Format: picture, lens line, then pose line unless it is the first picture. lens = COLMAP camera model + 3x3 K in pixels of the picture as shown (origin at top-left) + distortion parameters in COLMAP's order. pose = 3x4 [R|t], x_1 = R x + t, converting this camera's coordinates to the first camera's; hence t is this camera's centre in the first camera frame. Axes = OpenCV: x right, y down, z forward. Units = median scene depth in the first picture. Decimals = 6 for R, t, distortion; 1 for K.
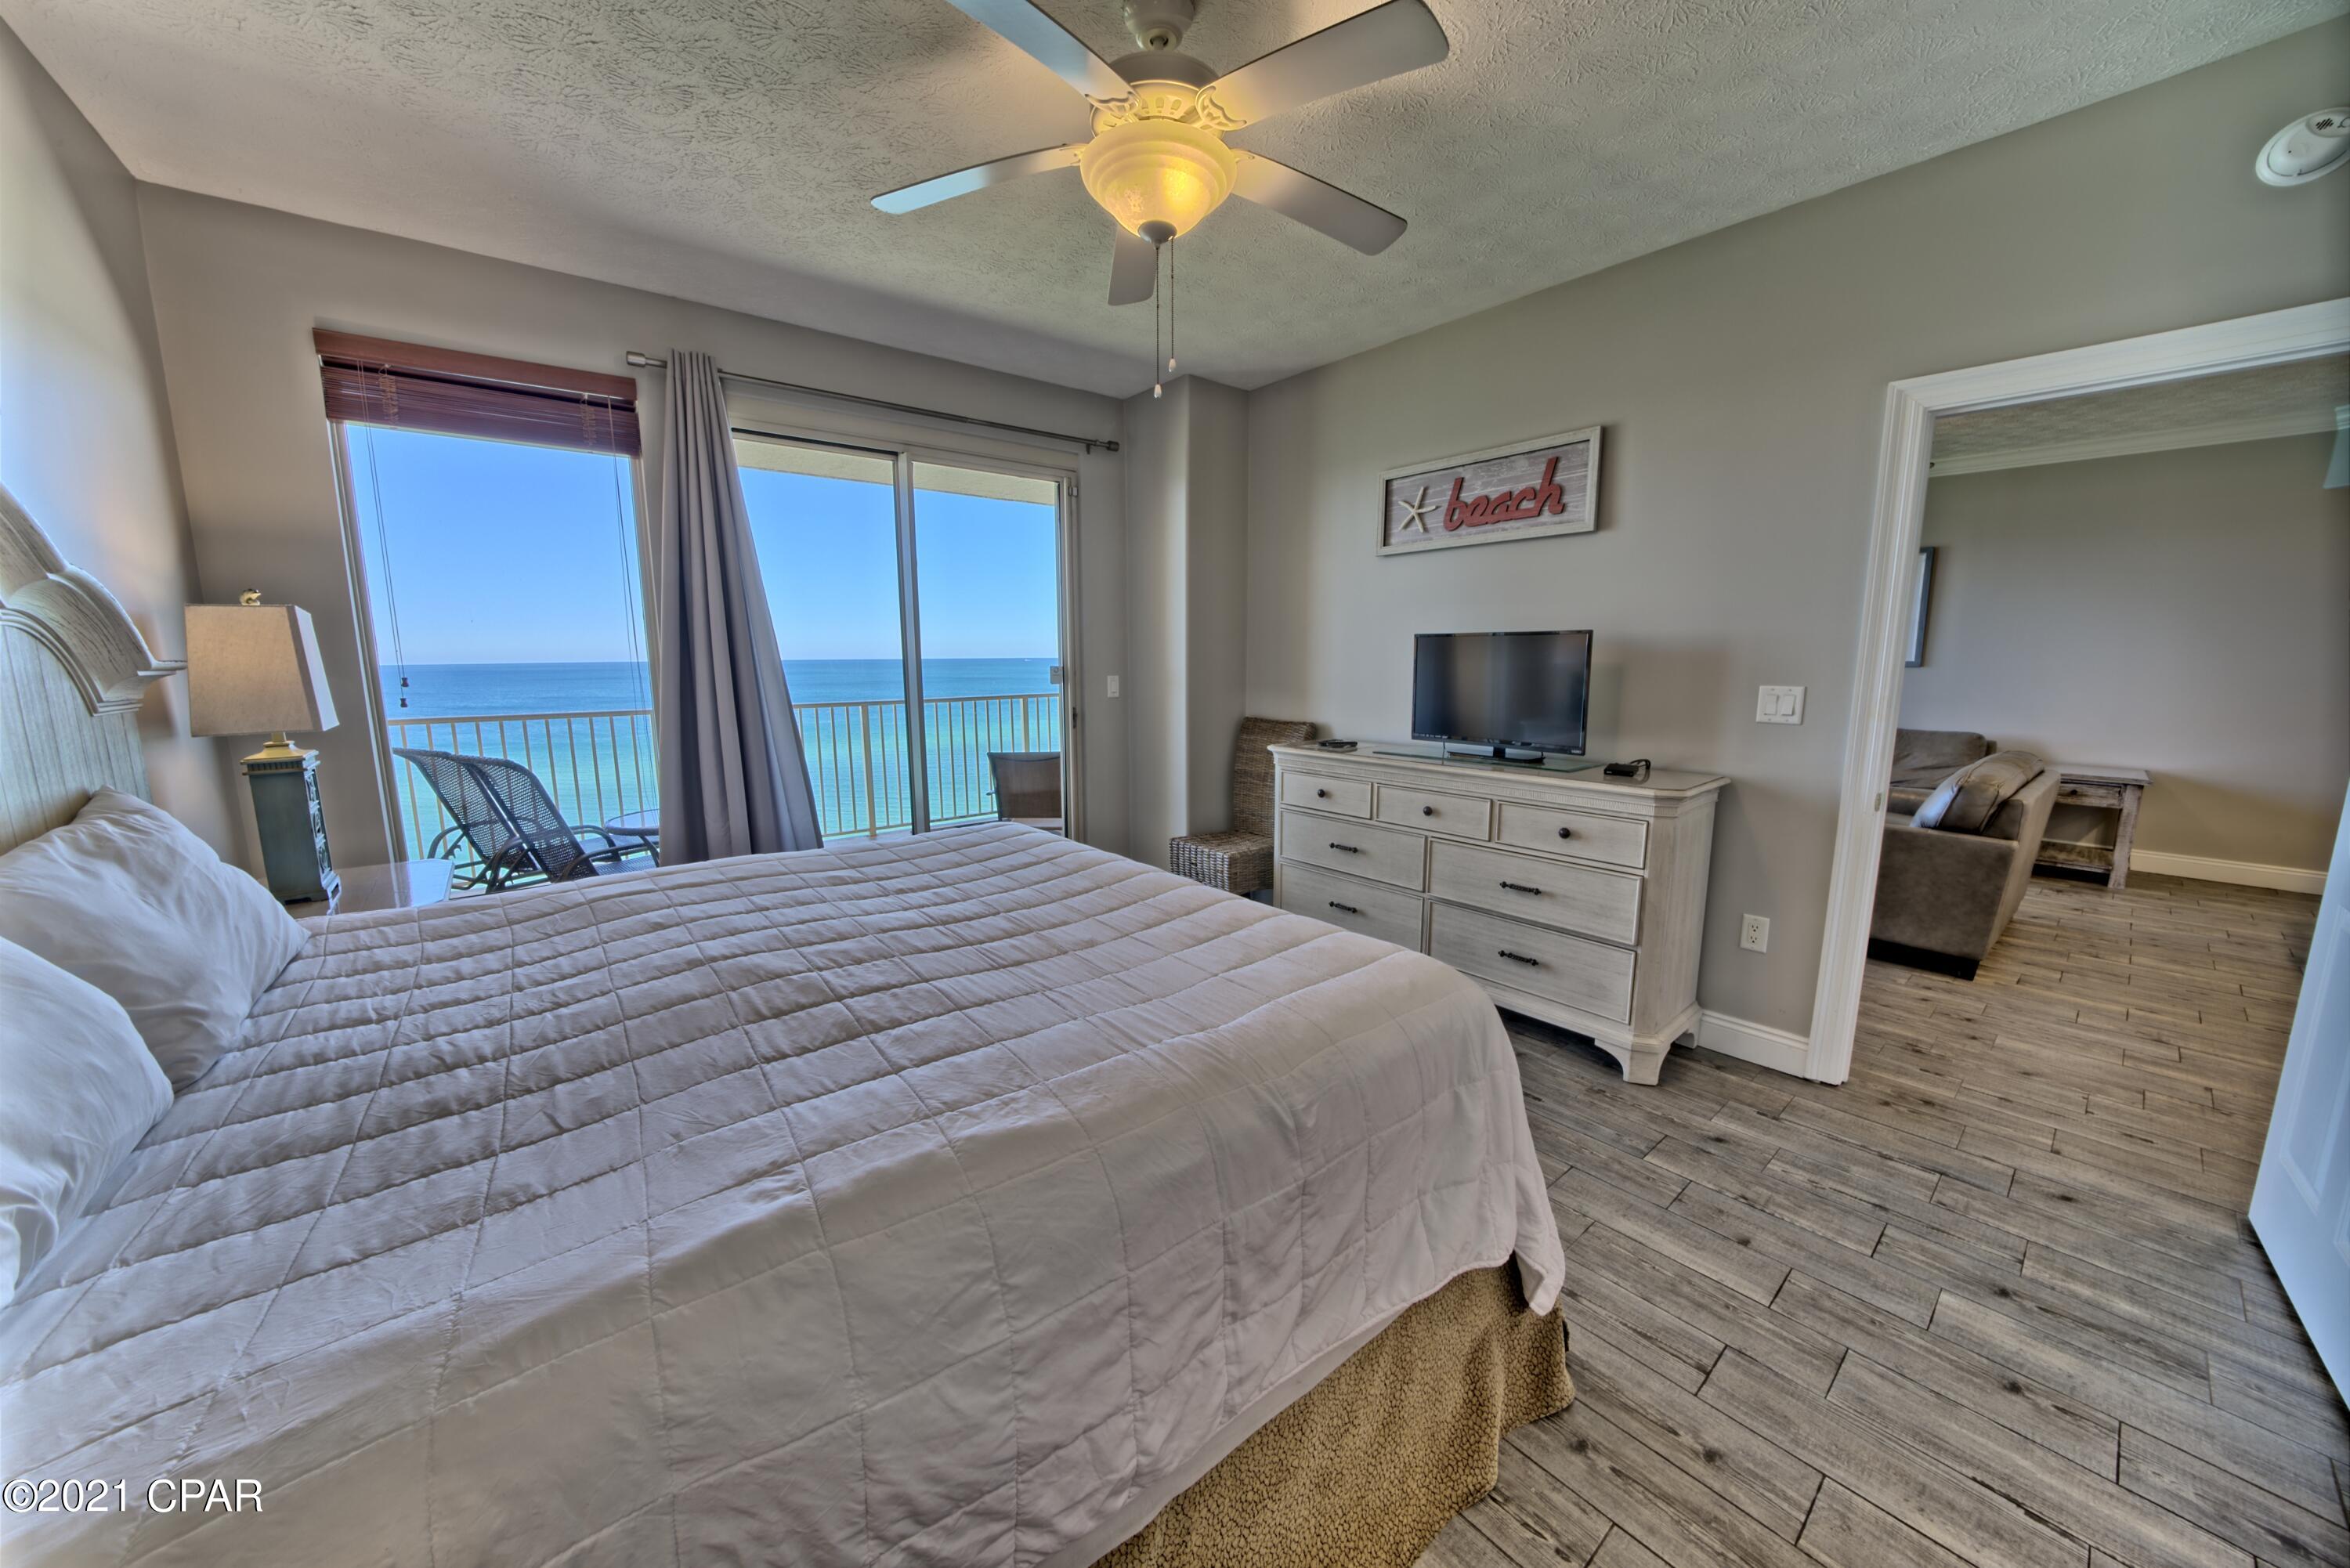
lens RADIAL K [[811.3, 0, 1170.4], [0, 811.3, 783.0], [0, 0, 1]] dist [-0.026653, 0.003302]
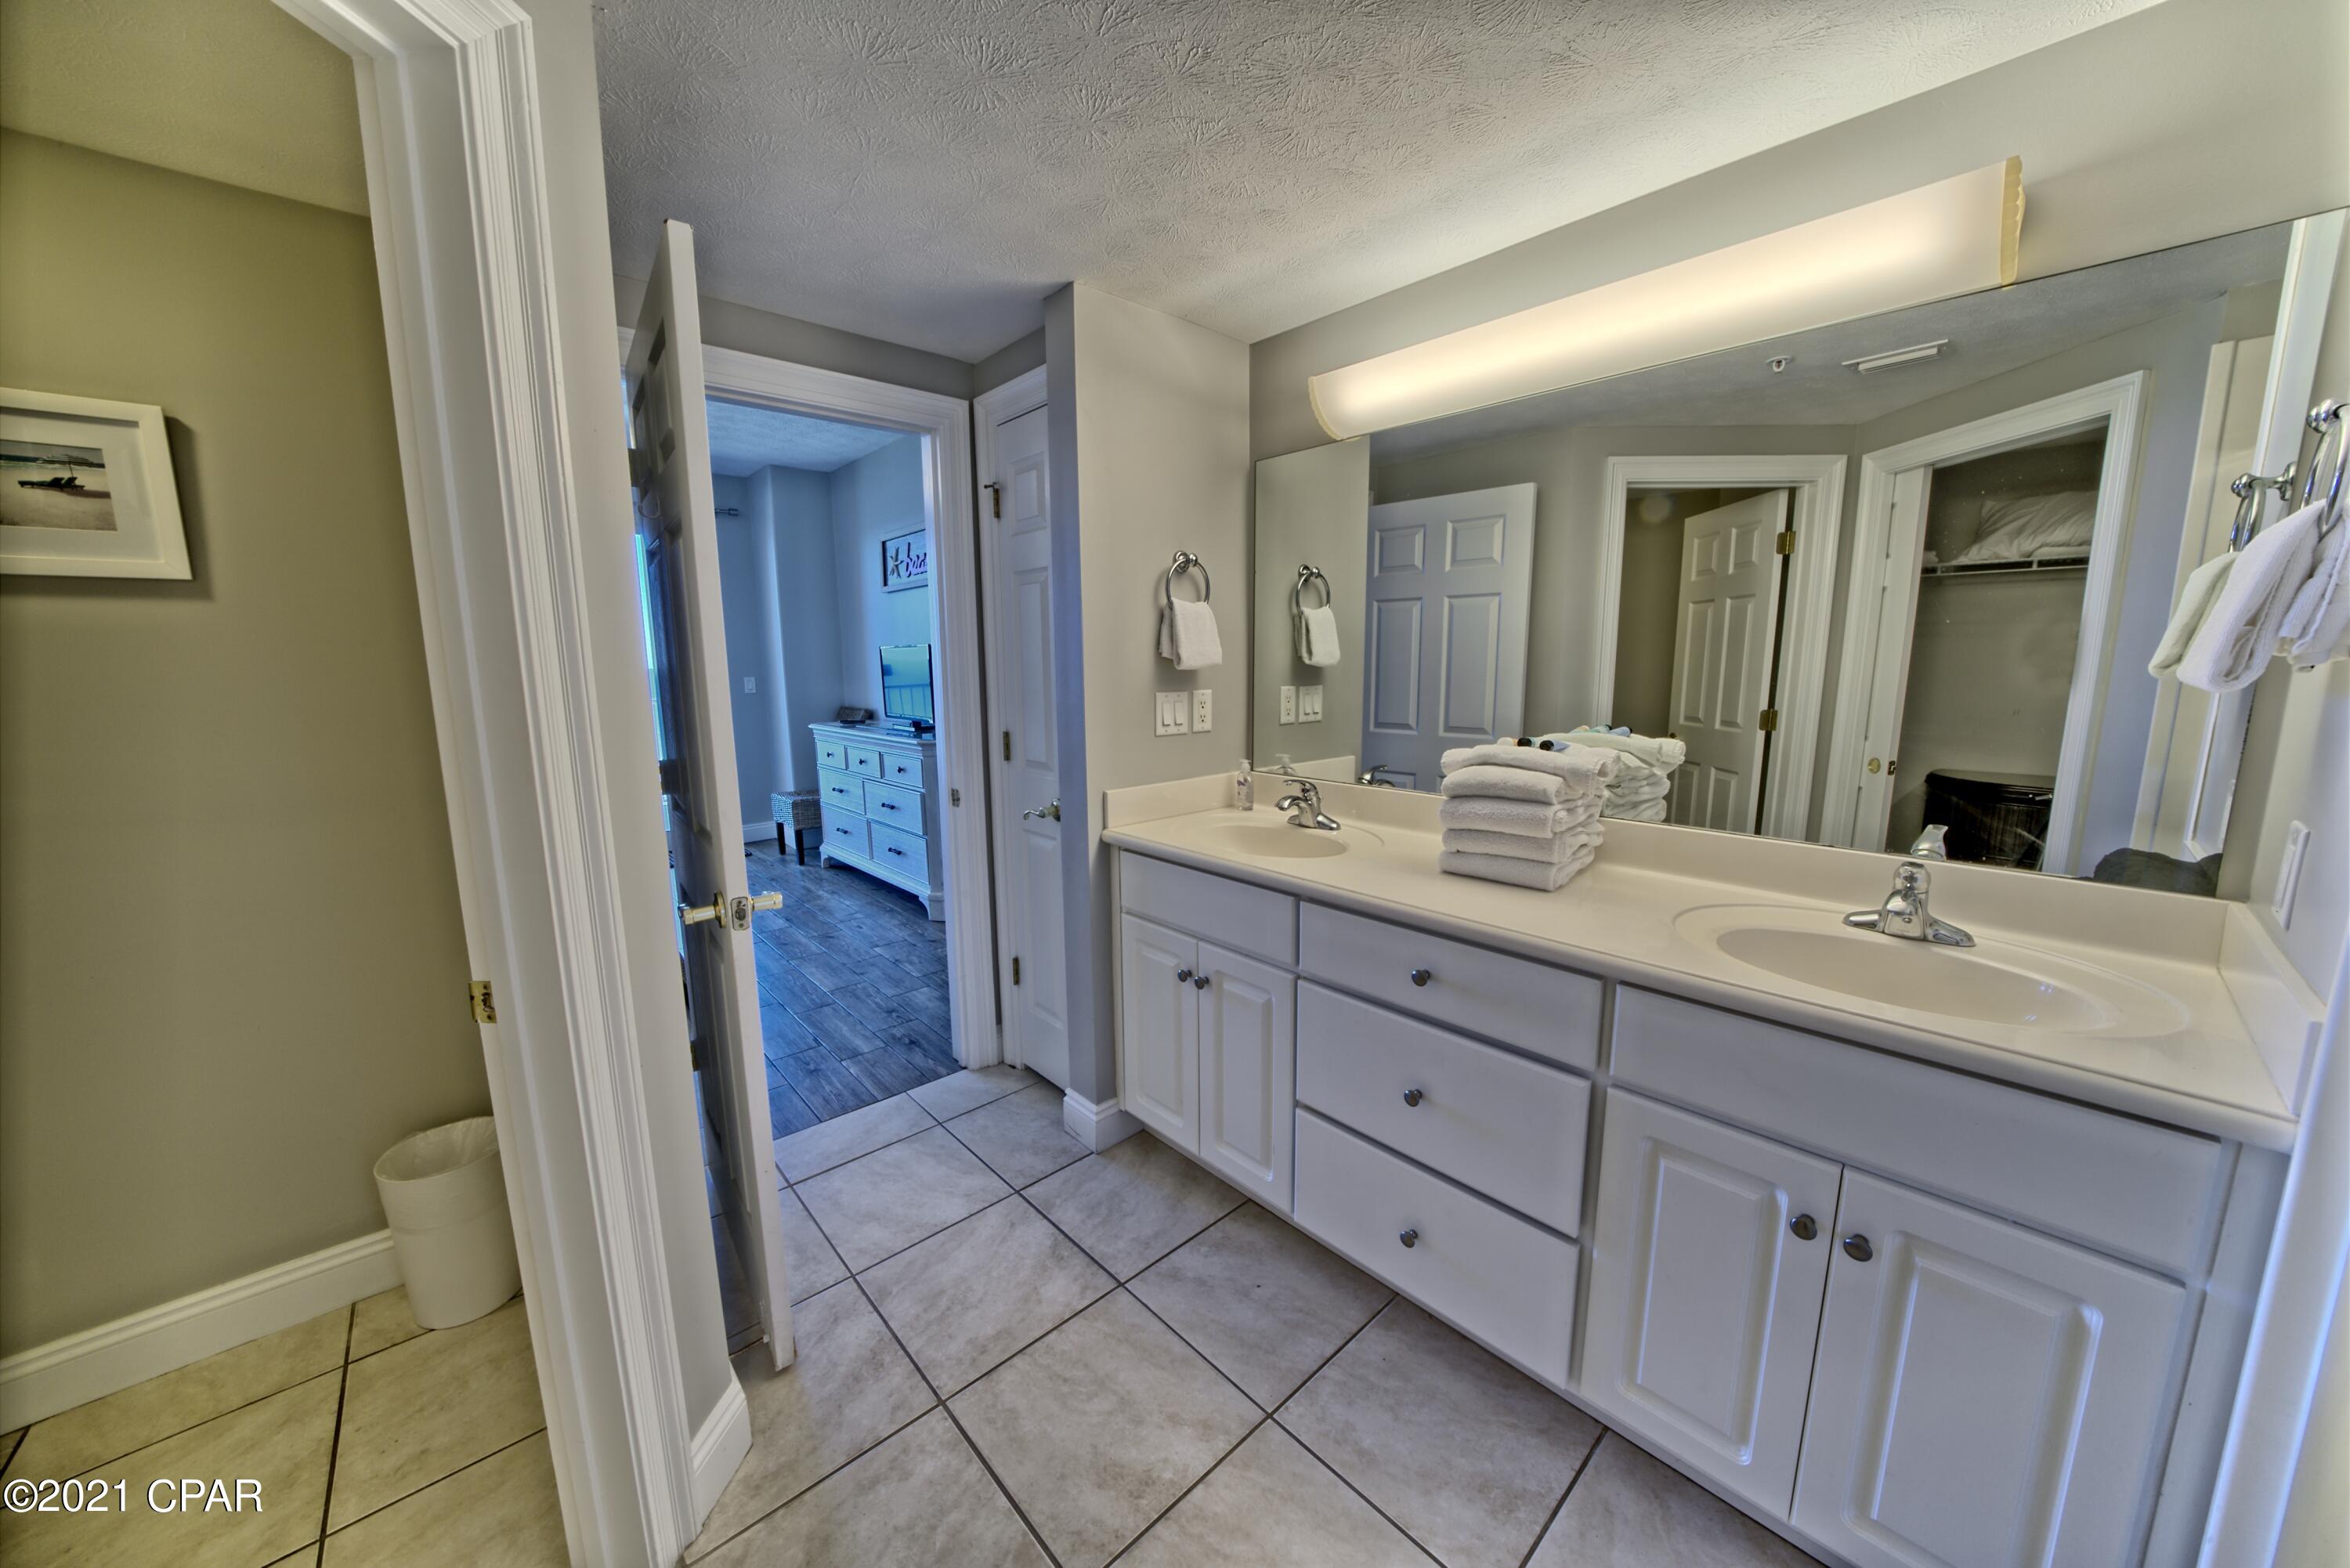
lens RADIAL K [[811.3, 0, 1170.4], [0, 811.3, 783.0], [0, 0, 1]] dist [-0.026653, 0.003302]
pose [[0.998676, -0.011929, 0.050045, 1.269073], [0.012170, 0.999916, -0.004525, 0.138841], [-0.049987, 0.005128, 0.998737, -0.865818]]
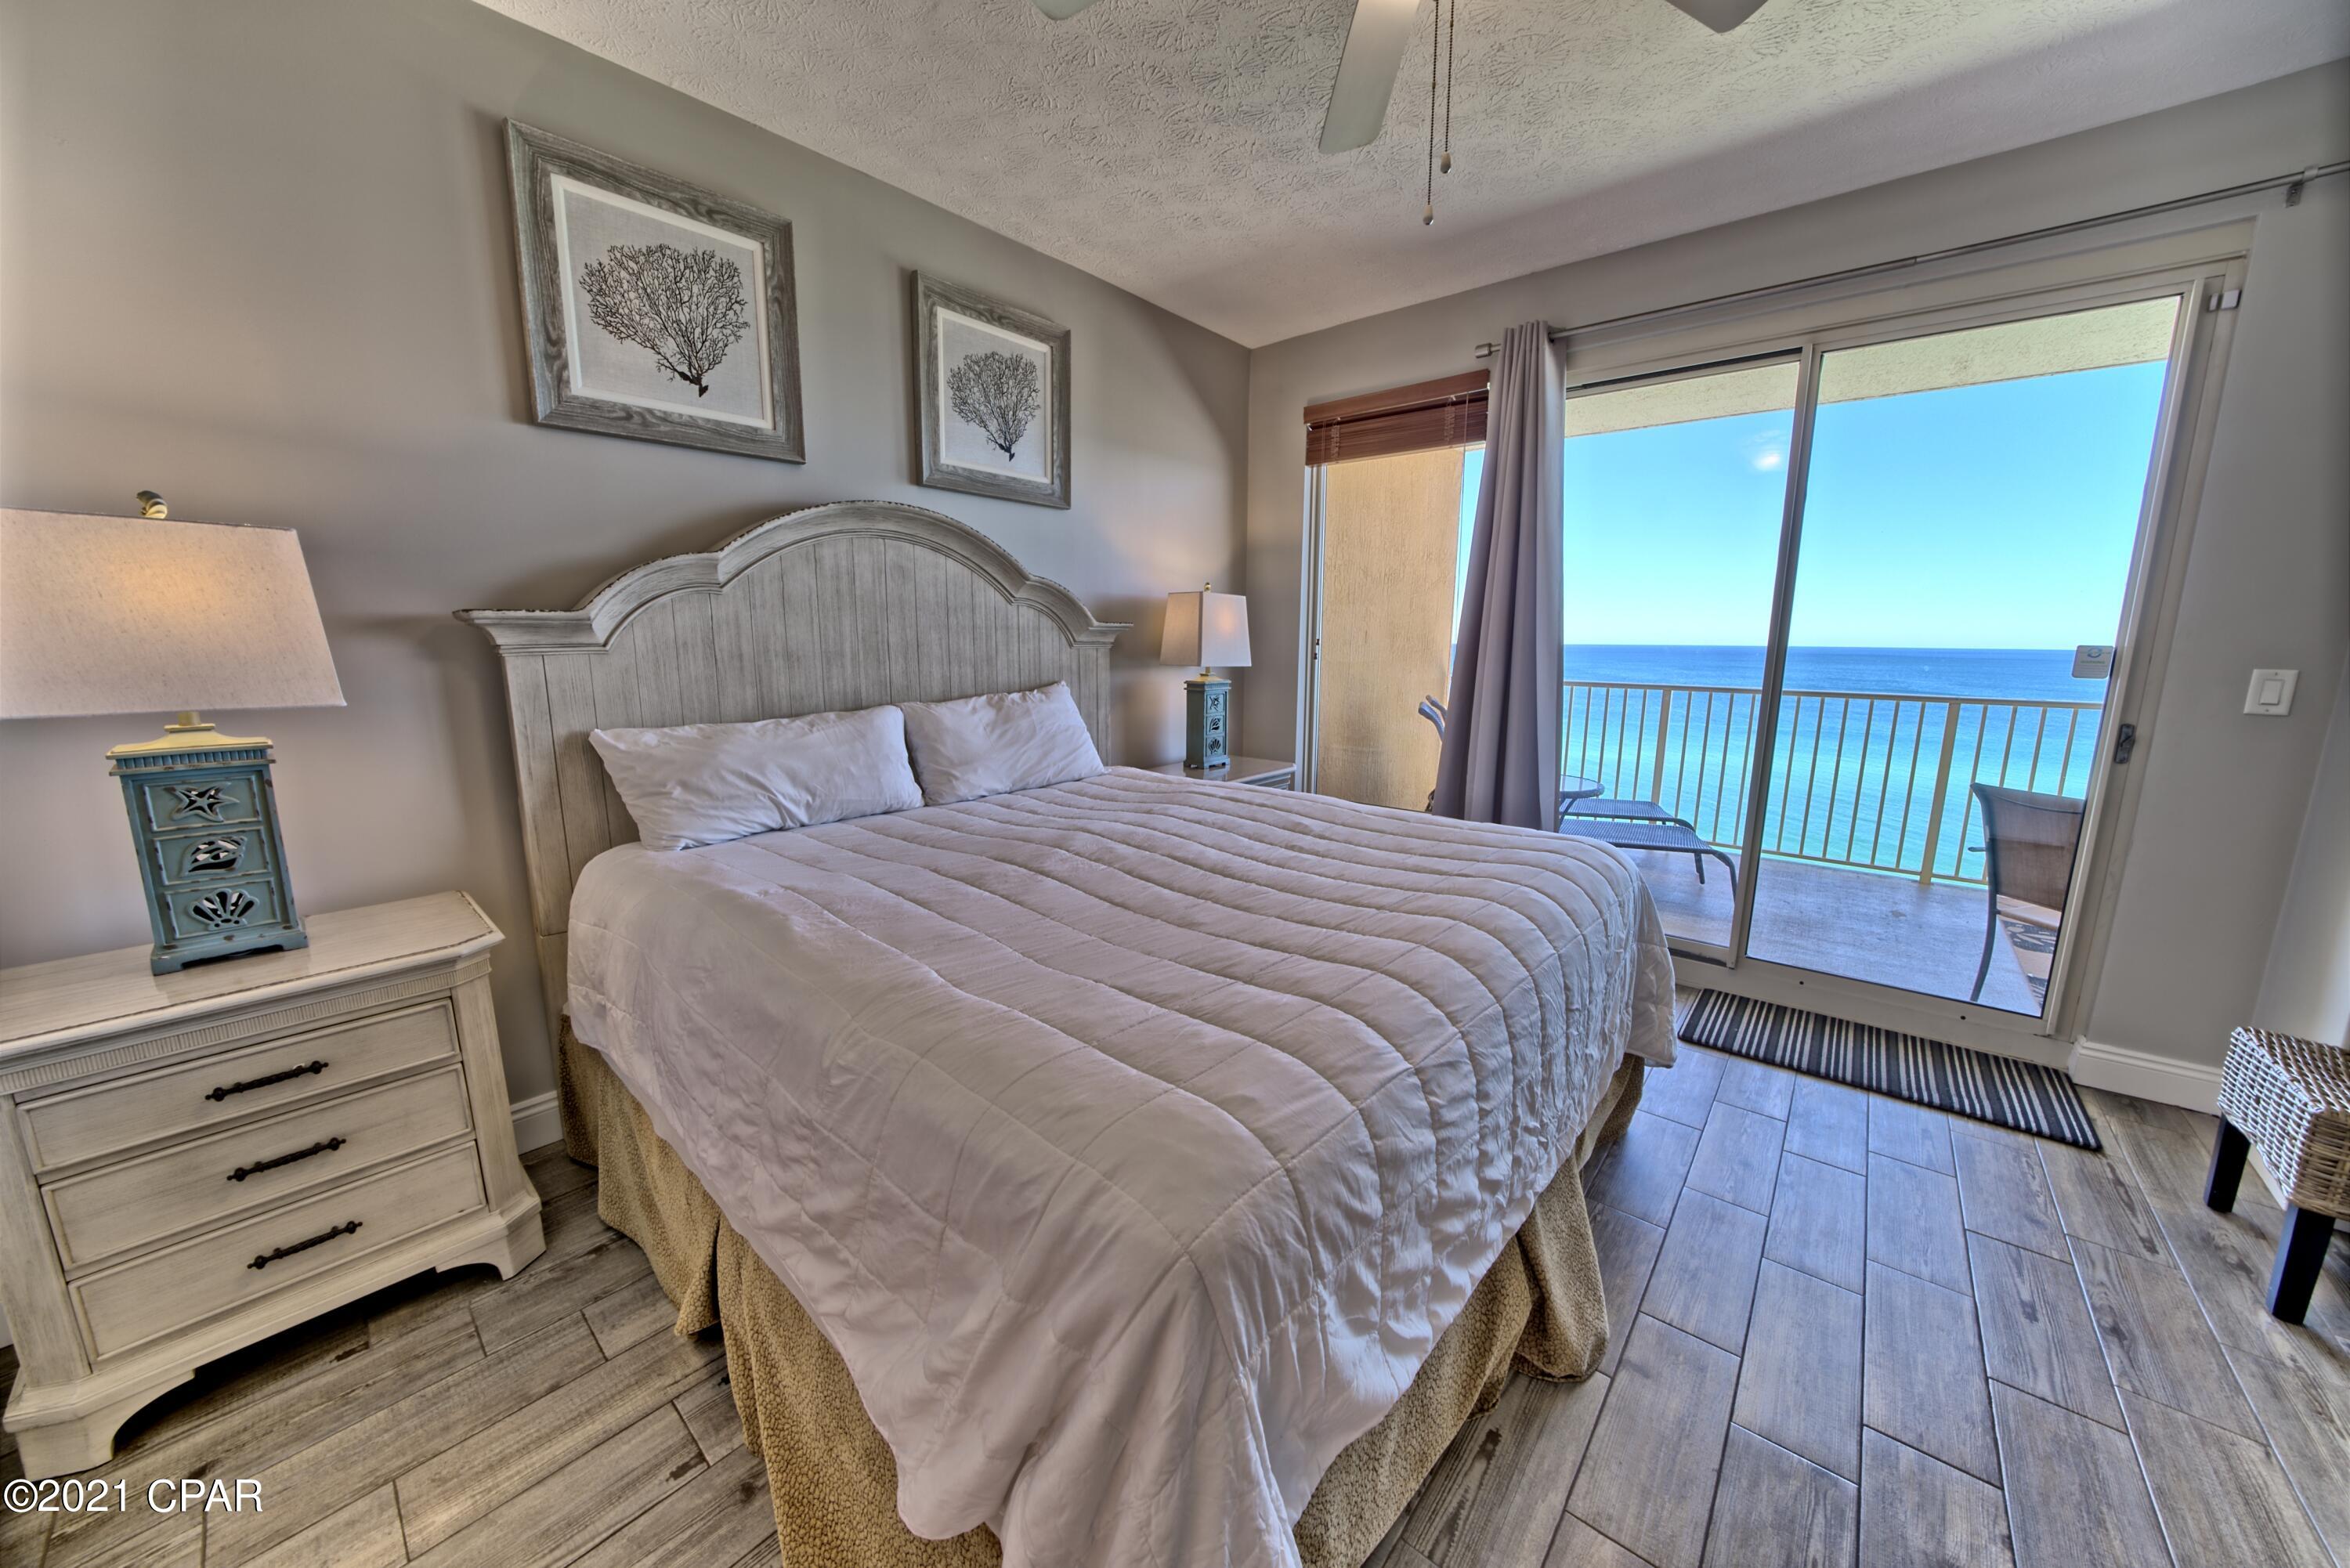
lens RADIAL K [[811.3, 0, 1170.4], [0, 811.3, 783.0], [0, 0, 1]] dist [-0.026653, 0.003302]
pose [[0.171487, 0.178357, -0.968907, 0.613848], [-0.157540, 0.975785, 0.151740, -0.075686], [0.972509, 0.126621, 0.195433, 0.636414]]
